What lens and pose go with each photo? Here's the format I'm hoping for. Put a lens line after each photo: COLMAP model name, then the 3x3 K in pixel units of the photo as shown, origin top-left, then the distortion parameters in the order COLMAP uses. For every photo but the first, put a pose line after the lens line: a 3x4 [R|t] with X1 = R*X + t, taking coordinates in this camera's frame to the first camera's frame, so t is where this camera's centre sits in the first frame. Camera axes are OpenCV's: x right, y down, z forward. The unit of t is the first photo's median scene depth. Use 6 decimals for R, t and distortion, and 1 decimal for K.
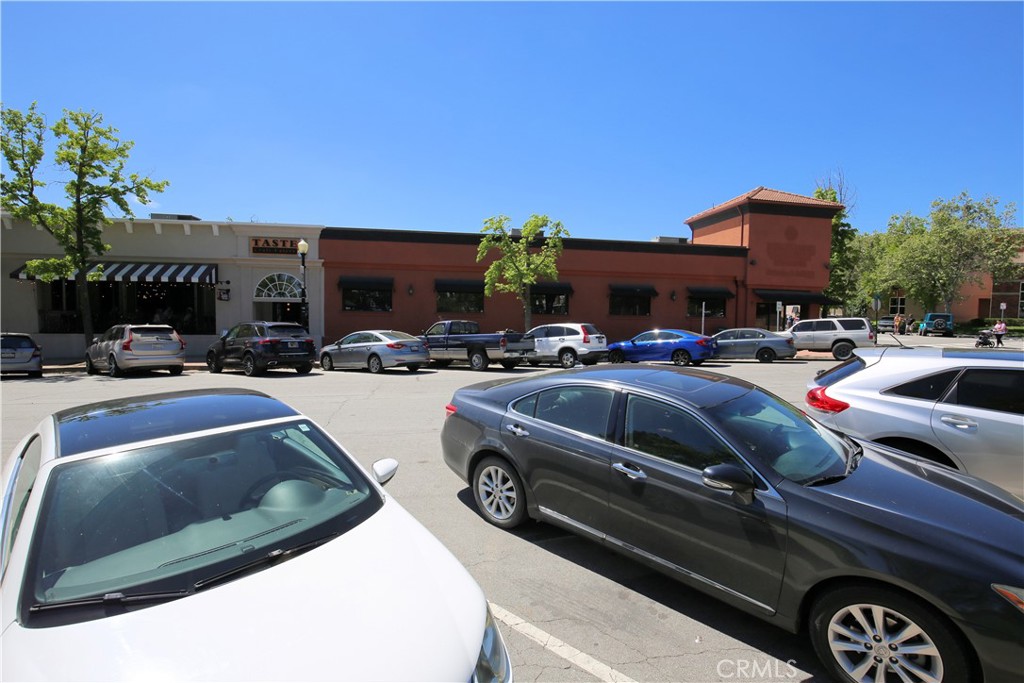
lens RADIAL K [[474.4, 0, 509.7], [0, 474.4, 343.5], [0, 0, 1]] dist [-0.036586, 0.007635]
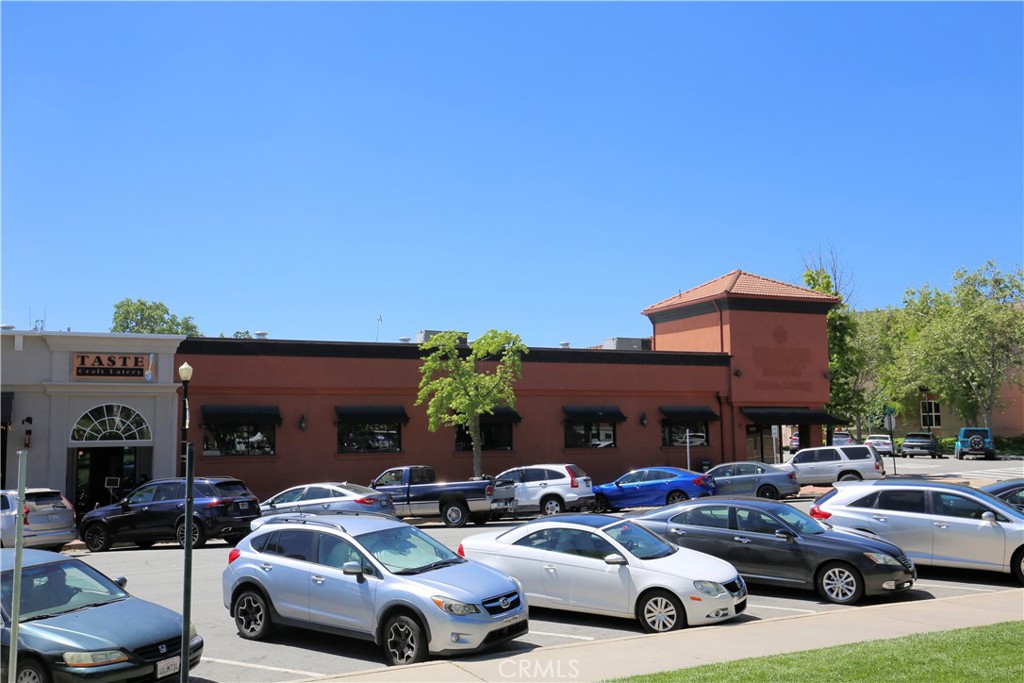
lens RADIAL K [[975.1, 0, 507.3], [0, 975.1, 341.7], [0, 0, 1]] dist [0.039714, 0.007646]
pose [[0.964235, -0.003582, 0.265023, -0.360697], [0.044179, 0.988092, -0.147384, -0.005722], [-0.261340, 0.153822, 0.952912, -0.580663]]
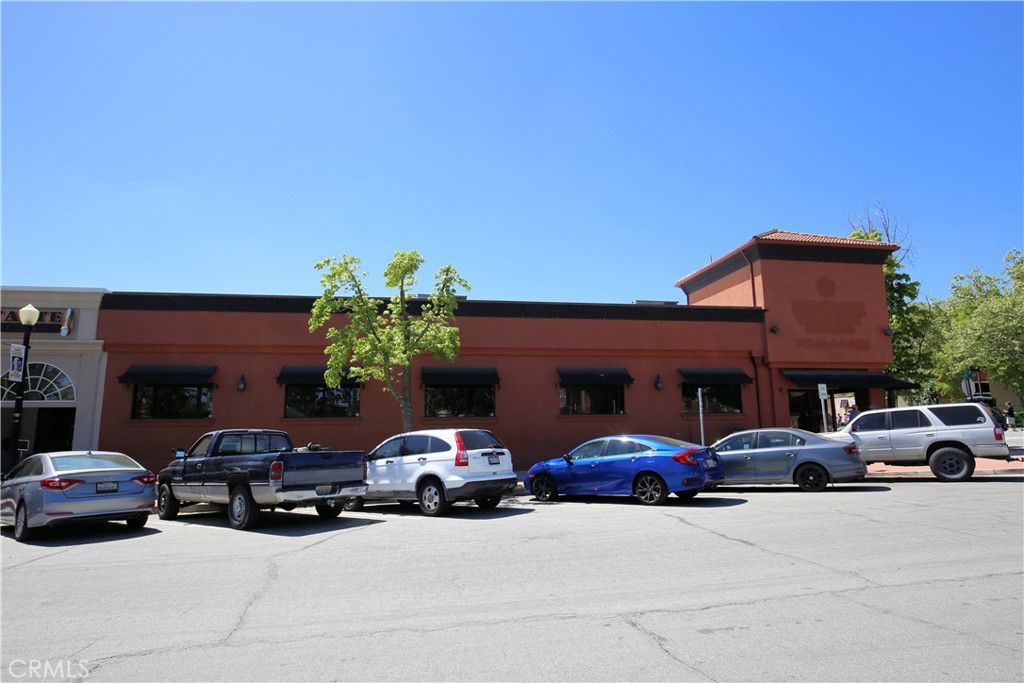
lens RADIAL K [[532.9, 0, 509.5], [0, 532.9, 343.7], [0, 0, 1]] dist [-0.020809, 0.000652]
pose [[0.999492, -0.030516, -0.009182, 0.196303], [0.027962, 0.978021, -0.206622, -0.008848], [0.015285, 0.206260, 0.978378, 0.345054]]
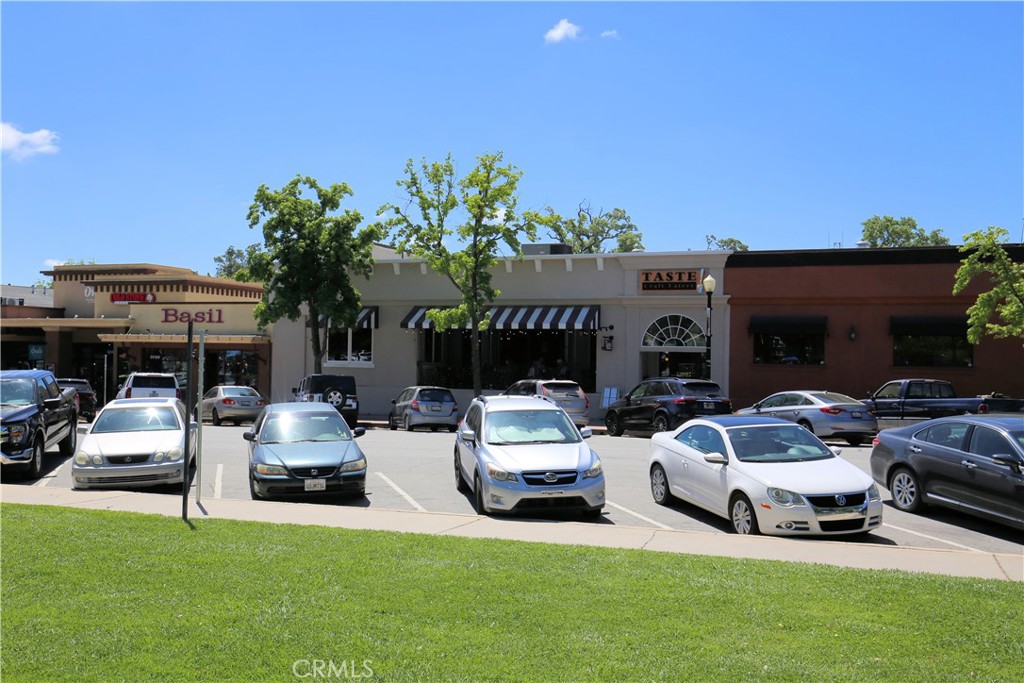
lens RADIAL K [[976.5, 0, 502.2], [0, 976.5, 344.0], [0, 0, 1]] dist [0.036571, 0.011956]
pose [[0.851982, -0.008354, -0.523505, 0.123868], [-0.032876, 0.997046, -0.069415, 0.021240], [0.522538, 0.076351, 0.849190, -0.569988]]
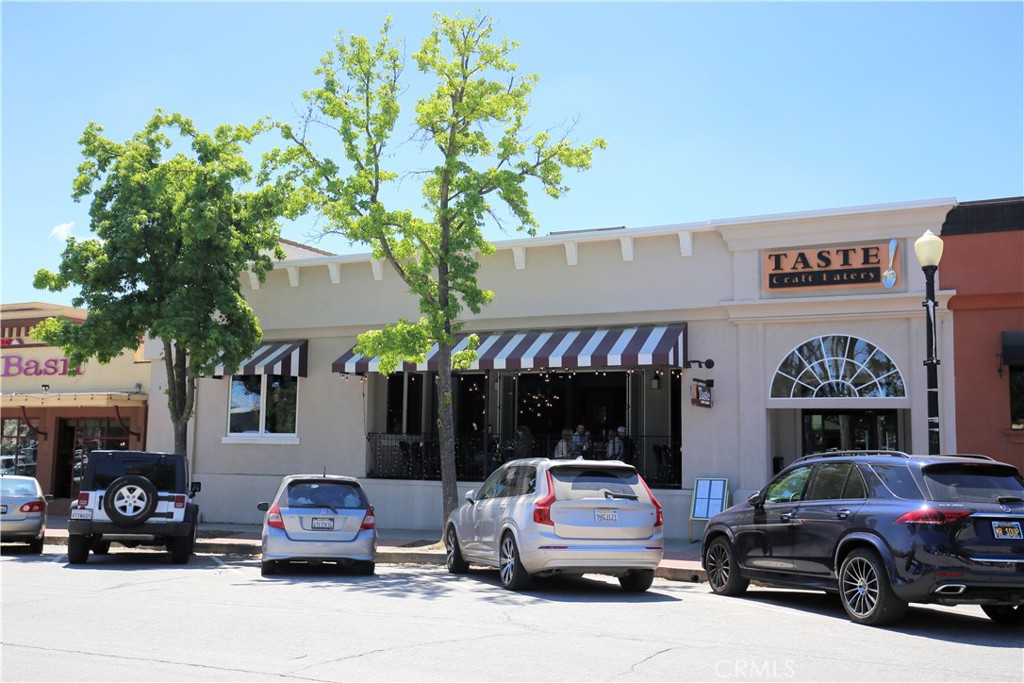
lens RADIAL K [[975.1, 0, 507.3], [0, 975.1, 341.7], [0, 0, 1]] dist [0.039714, 0.007646]
pose [[0.804225, -0.066827, -0.590557, -0.259307], [-0.037758, 0.985906, -0.162983, -0.000741], [0.593125, 0.153373, 0.790367, 0.225416]]
